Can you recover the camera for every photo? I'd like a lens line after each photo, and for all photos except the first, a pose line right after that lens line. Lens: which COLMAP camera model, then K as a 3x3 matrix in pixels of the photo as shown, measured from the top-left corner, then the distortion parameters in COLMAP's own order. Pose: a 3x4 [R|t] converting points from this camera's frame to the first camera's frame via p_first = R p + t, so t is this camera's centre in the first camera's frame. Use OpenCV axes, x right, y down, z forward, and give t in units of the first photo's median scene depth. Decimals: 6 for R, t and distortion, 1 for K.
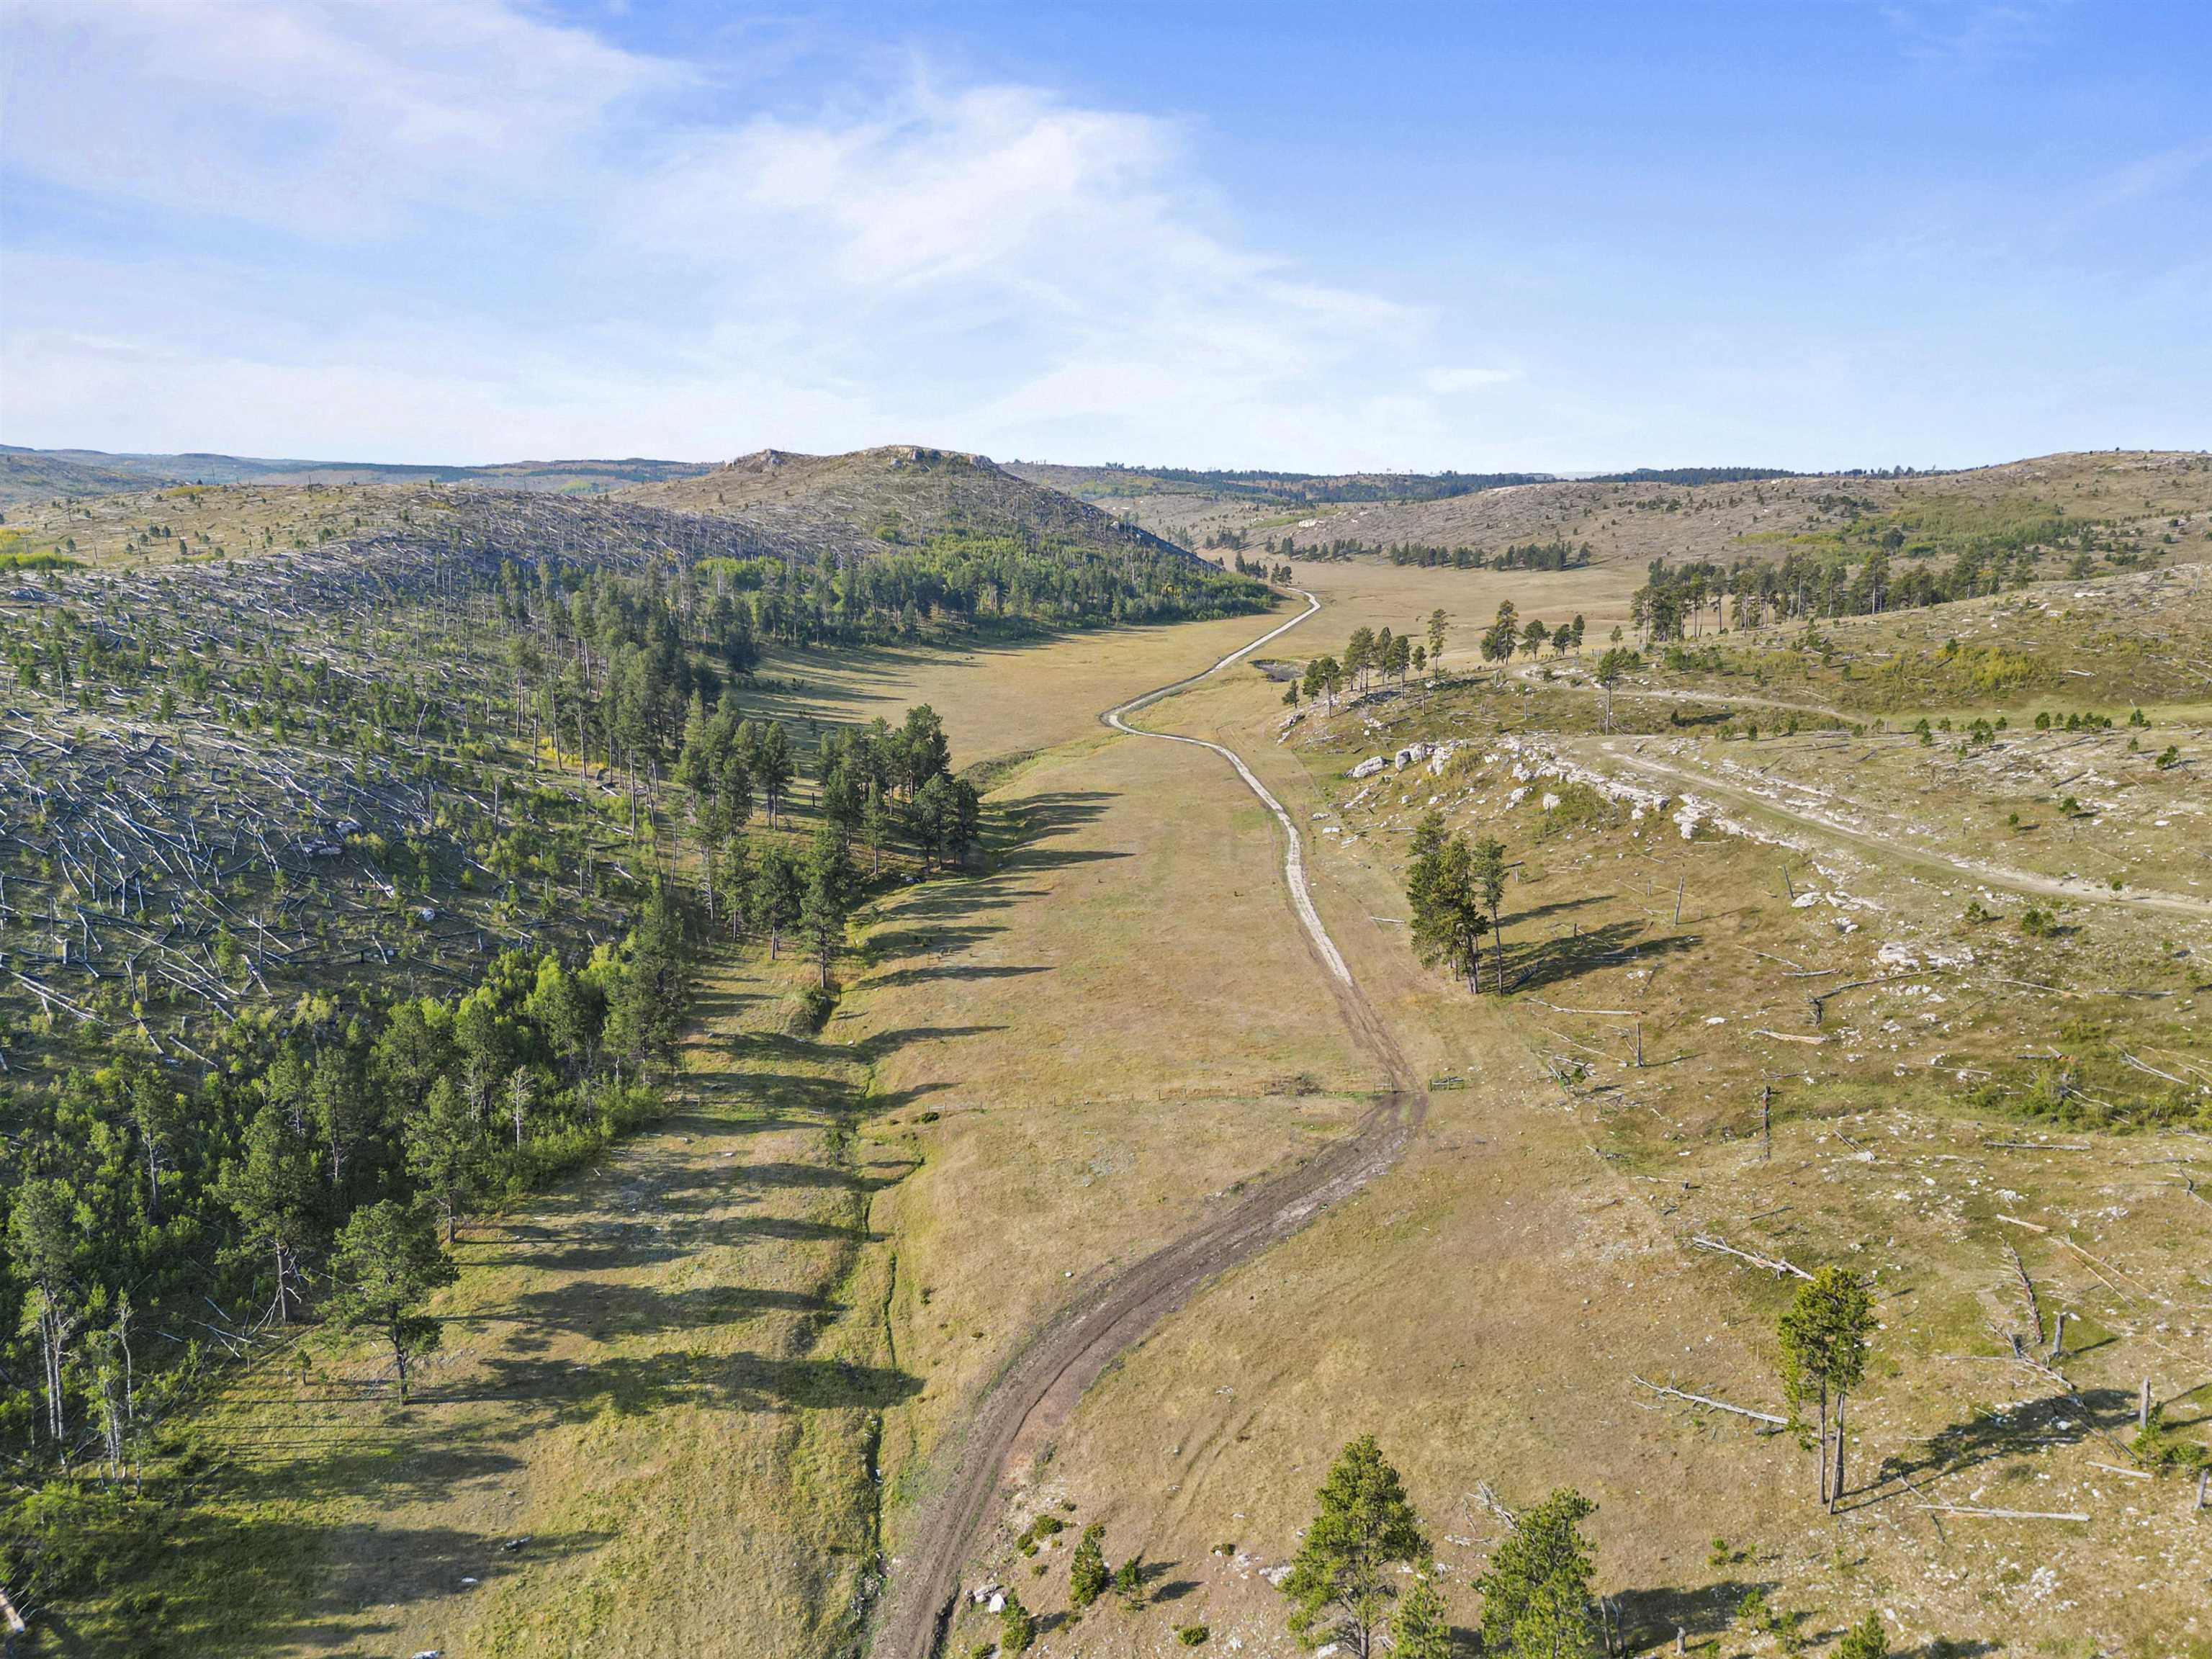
lens RADIAL K [[1535.1, 0, 1103.4], [0, 1535.1, 840.6], [0, 0, 1]] dist [0.084152, -0.085182]
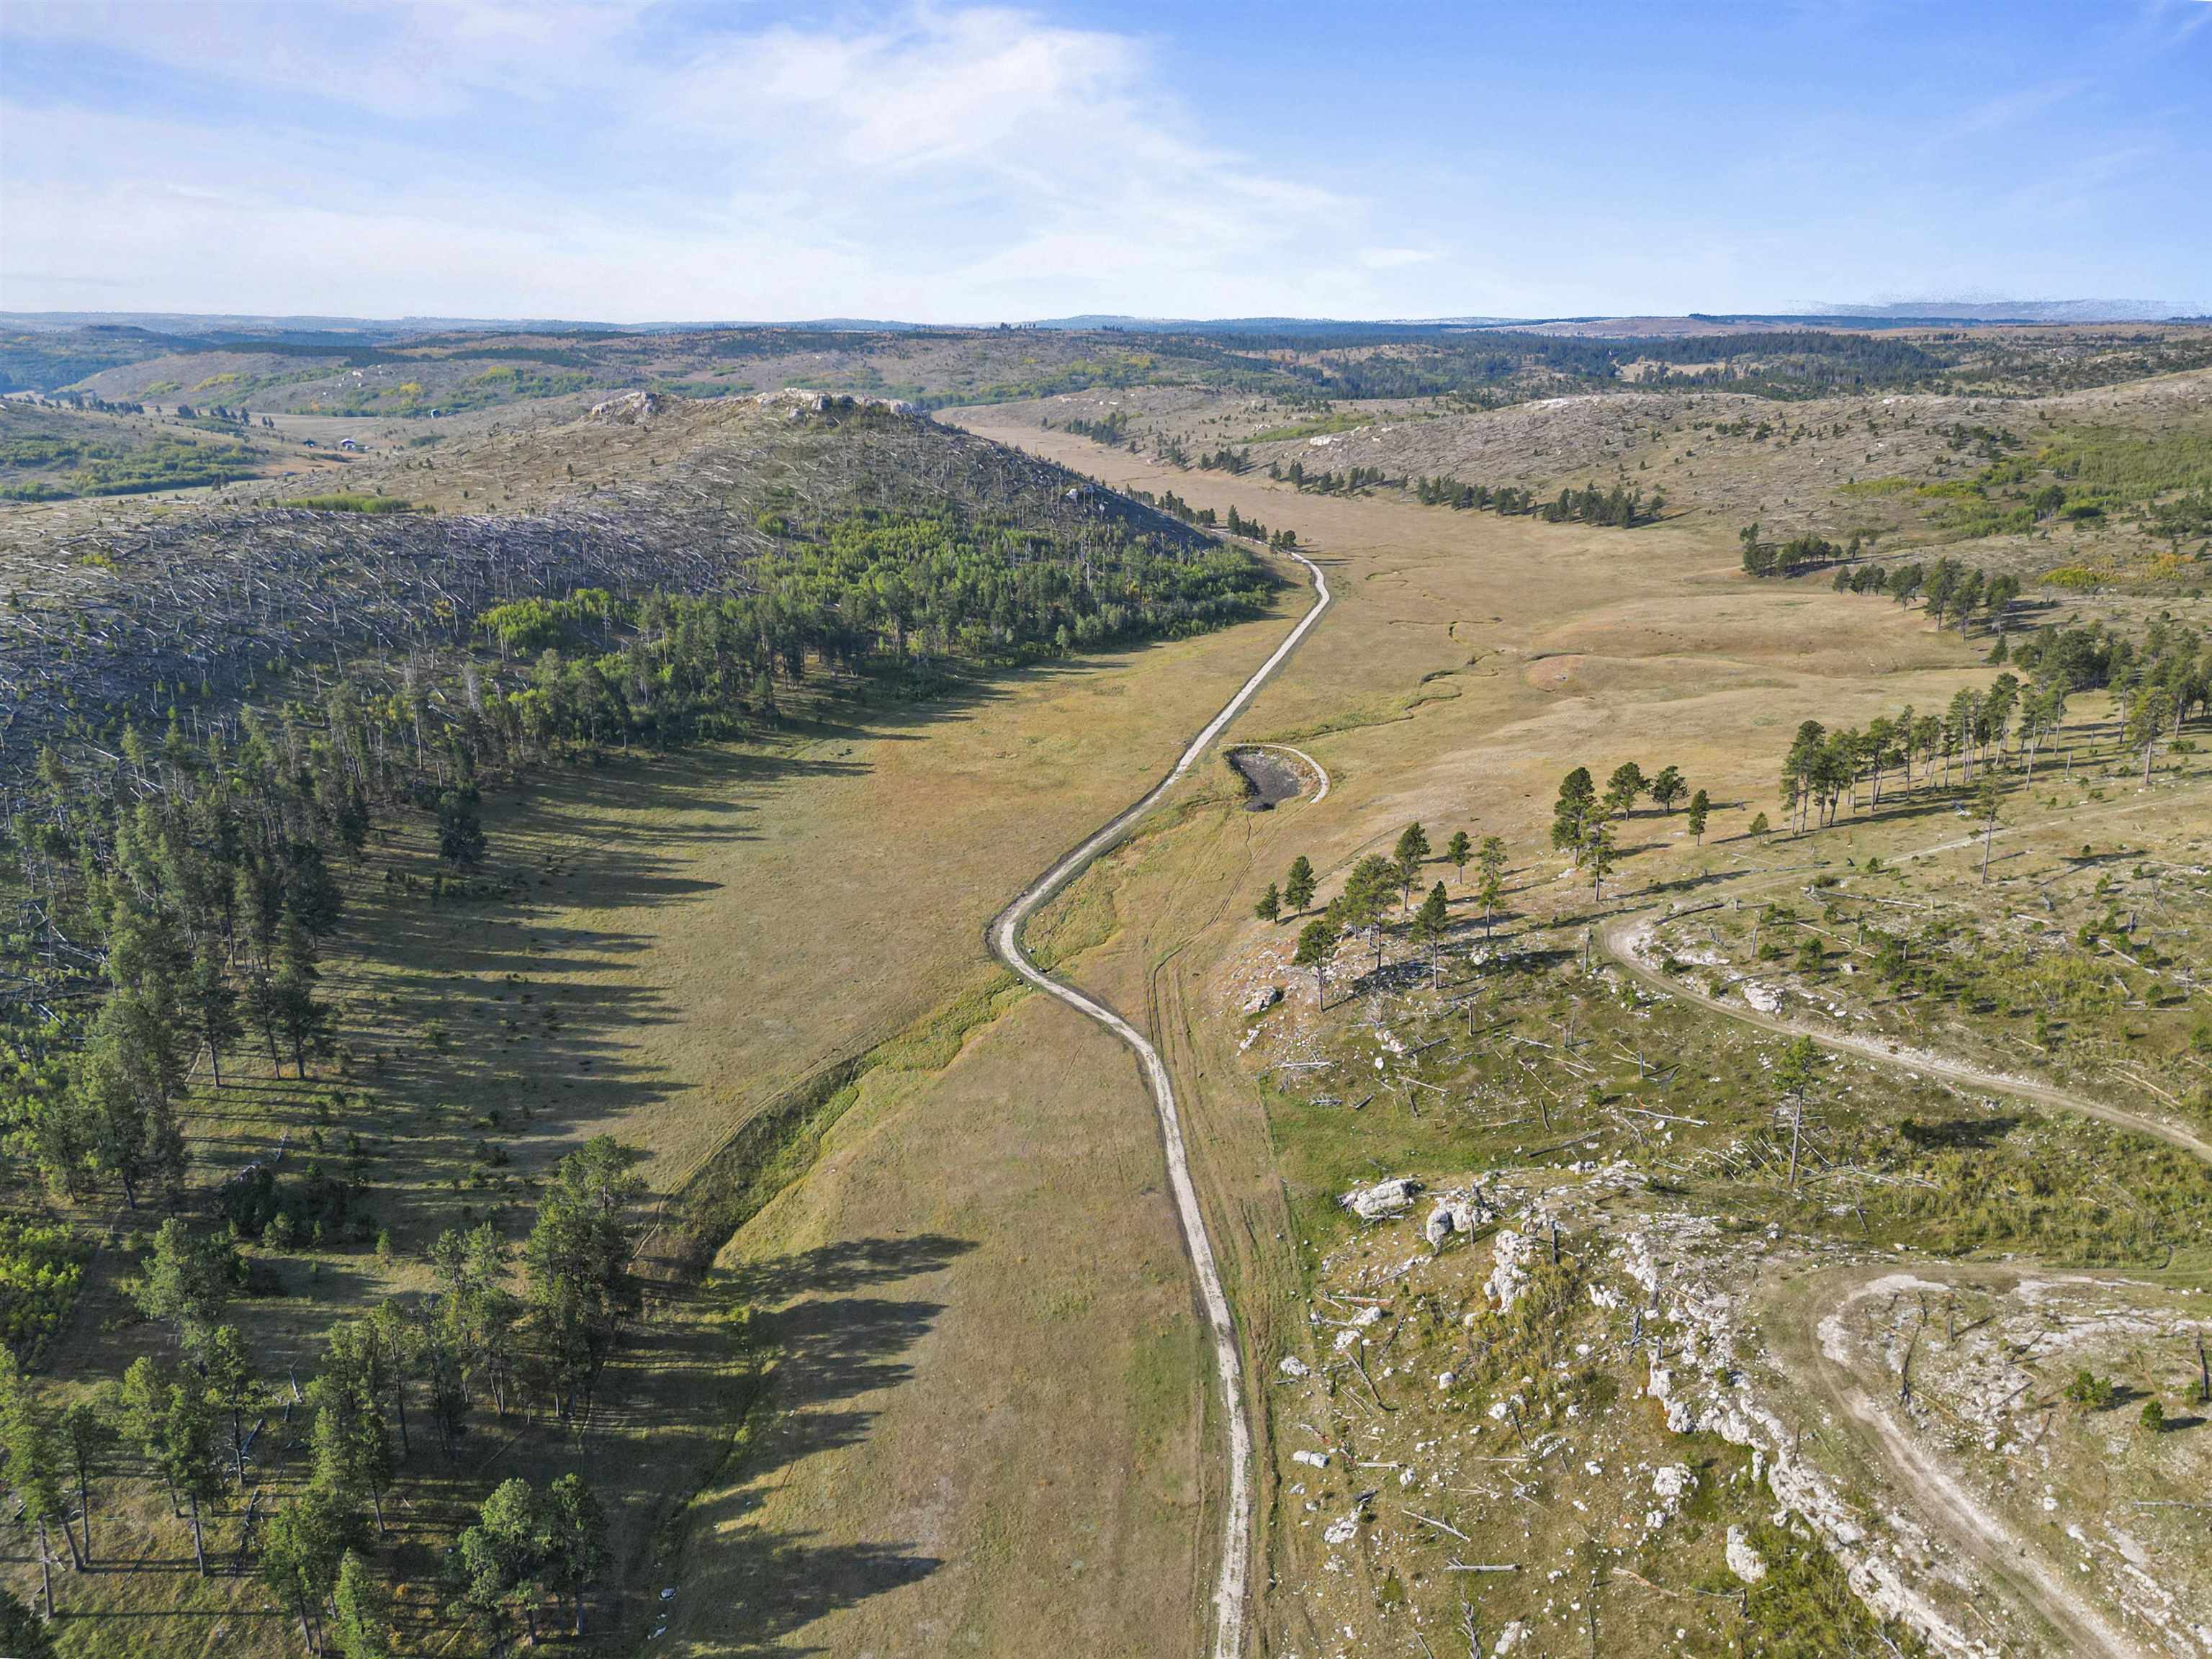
lens RADIAL K [[1589.2, 0, 1106.0], [0, 1589.2, 829.5], [0, 0, 1]] dist [0.075280, -0.060762]
pose [[0.999939, -0.007945, -0.007719, 0.029841], [0.008542, 0.996706, 0.080653, -0.097400], [0.007053, -0.080714, 0.996712, 0.163298]]
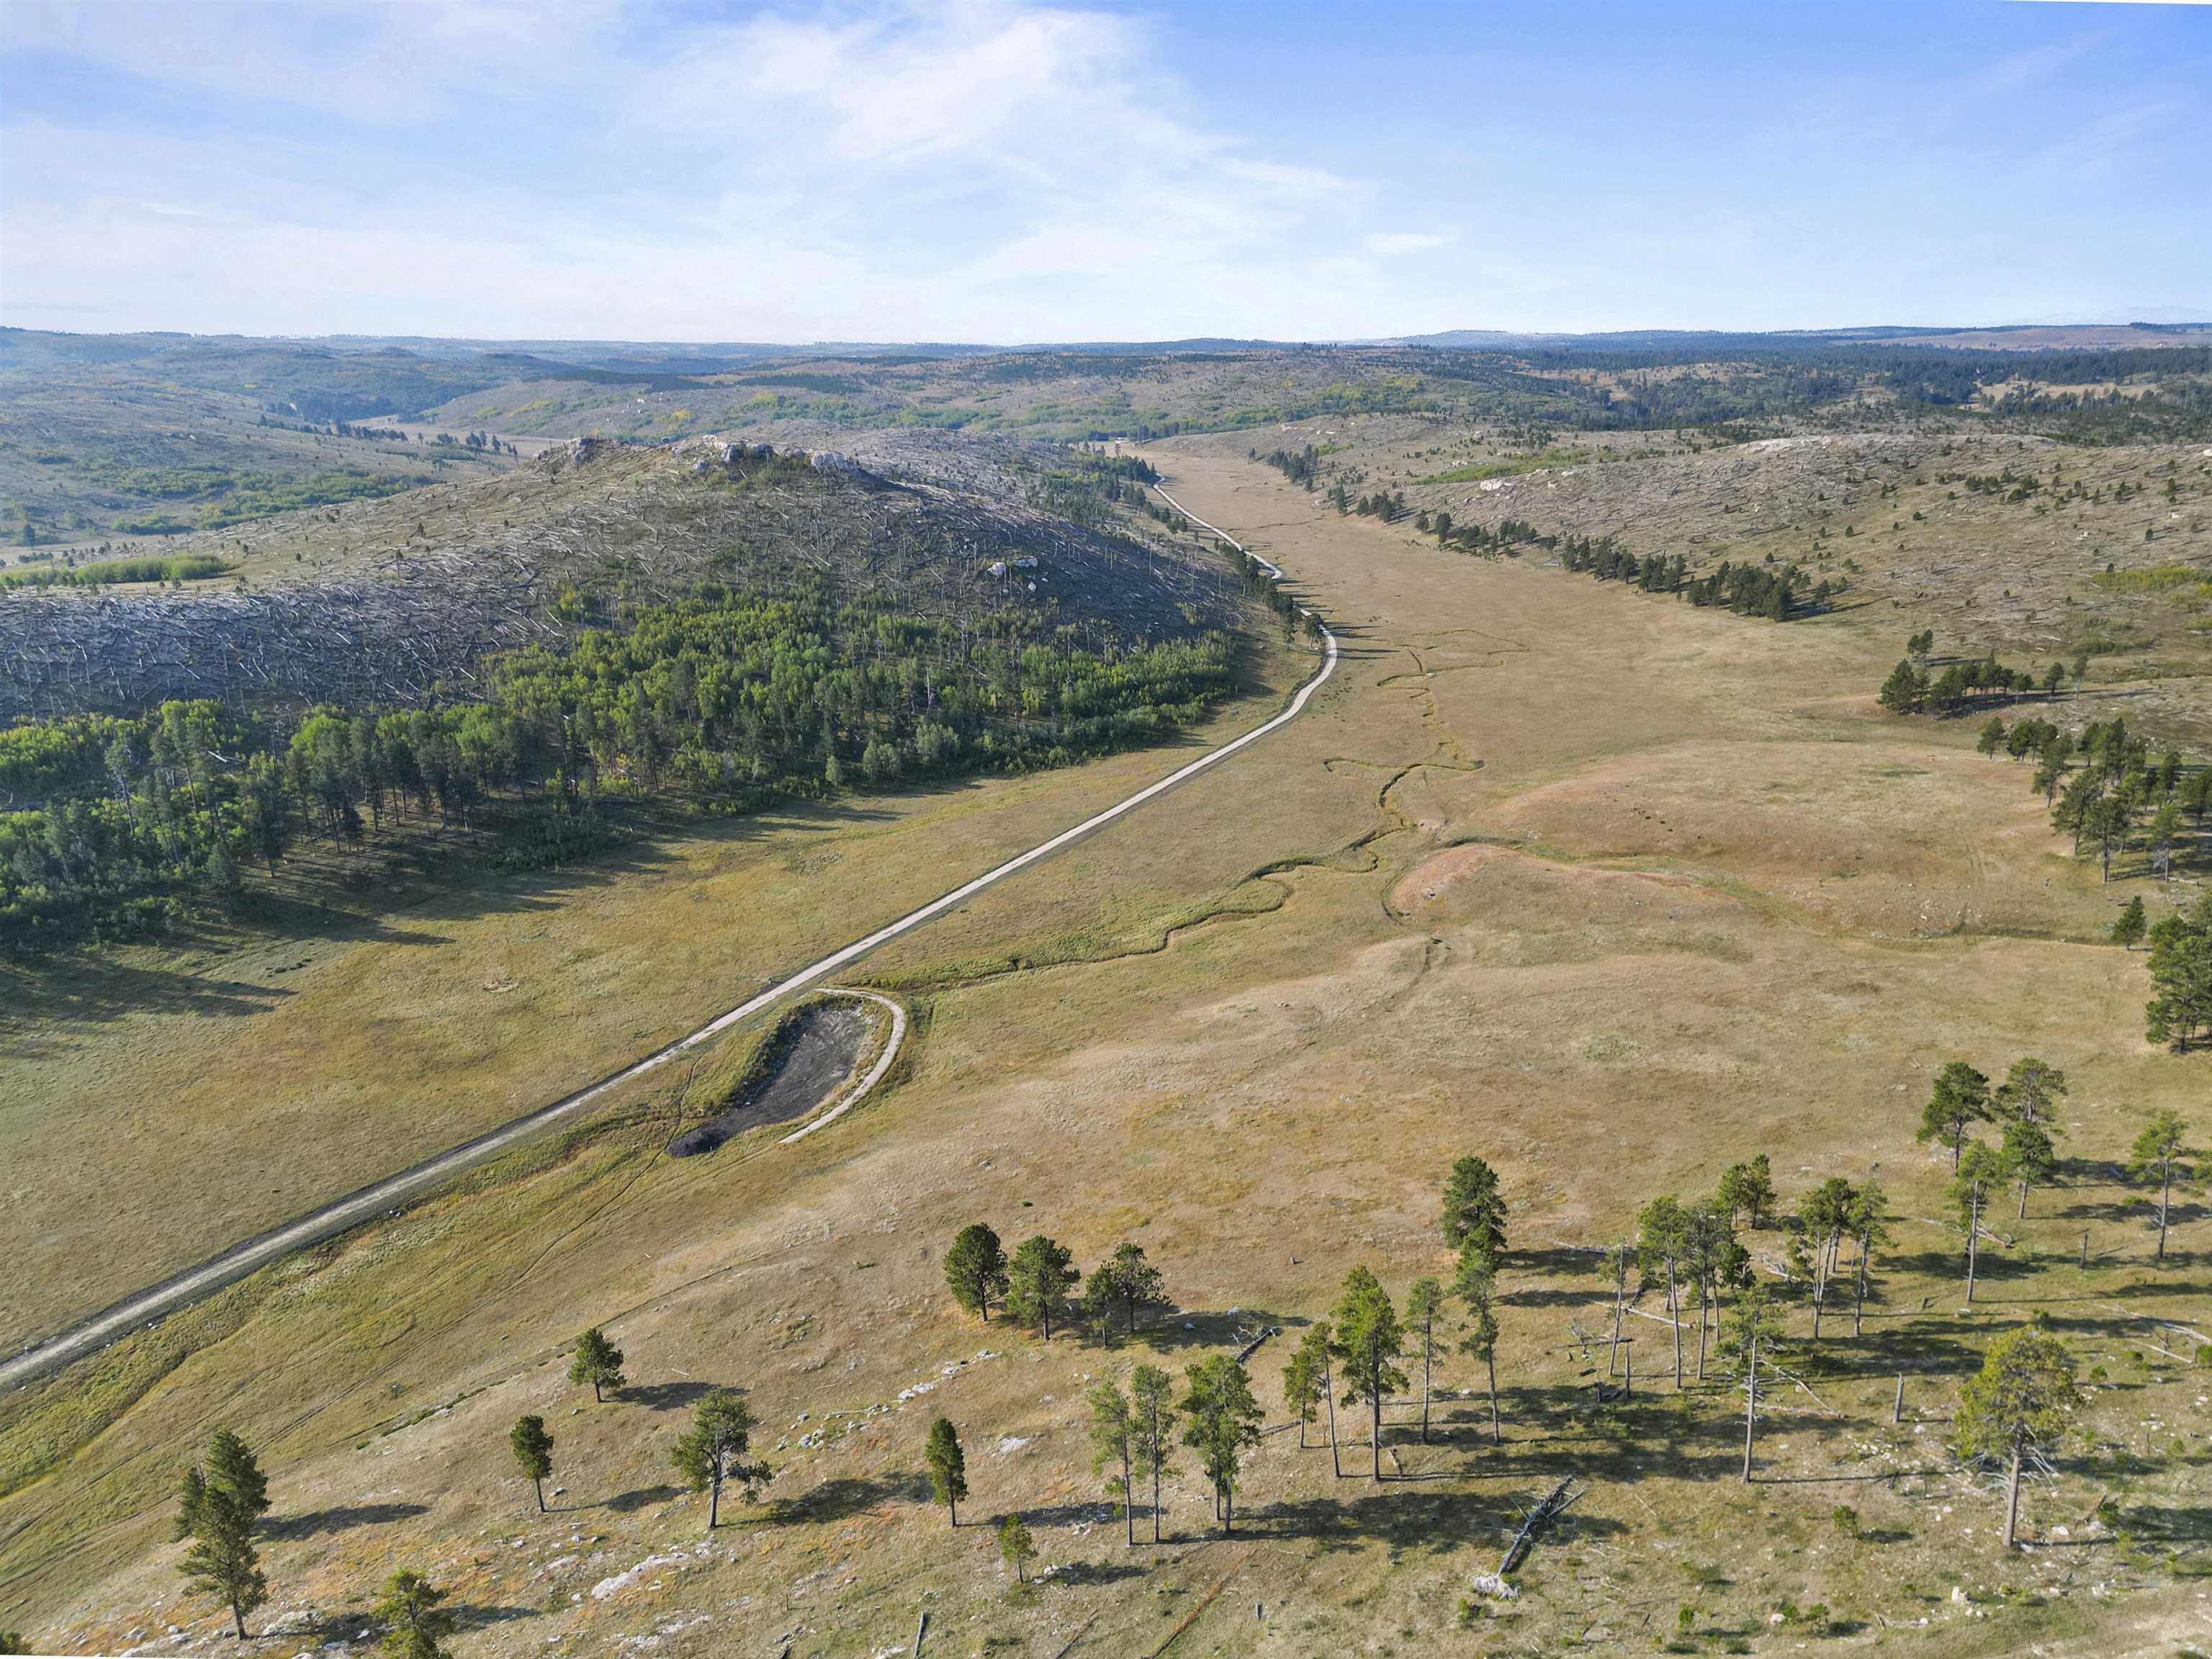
lens RADIAL K [[1535.1, 0, 1103.4], [0, 1535.1, 840.6], [0, 0, 1]] dist [0.084152, -0.085182]
pose [[0.971290, 0.057121, -0.230939, 0.201542], [-0.037129, 0.995248, 0.090012, -0.148485], [0.234983, -0.078853, 0.968796, 0.366217]]
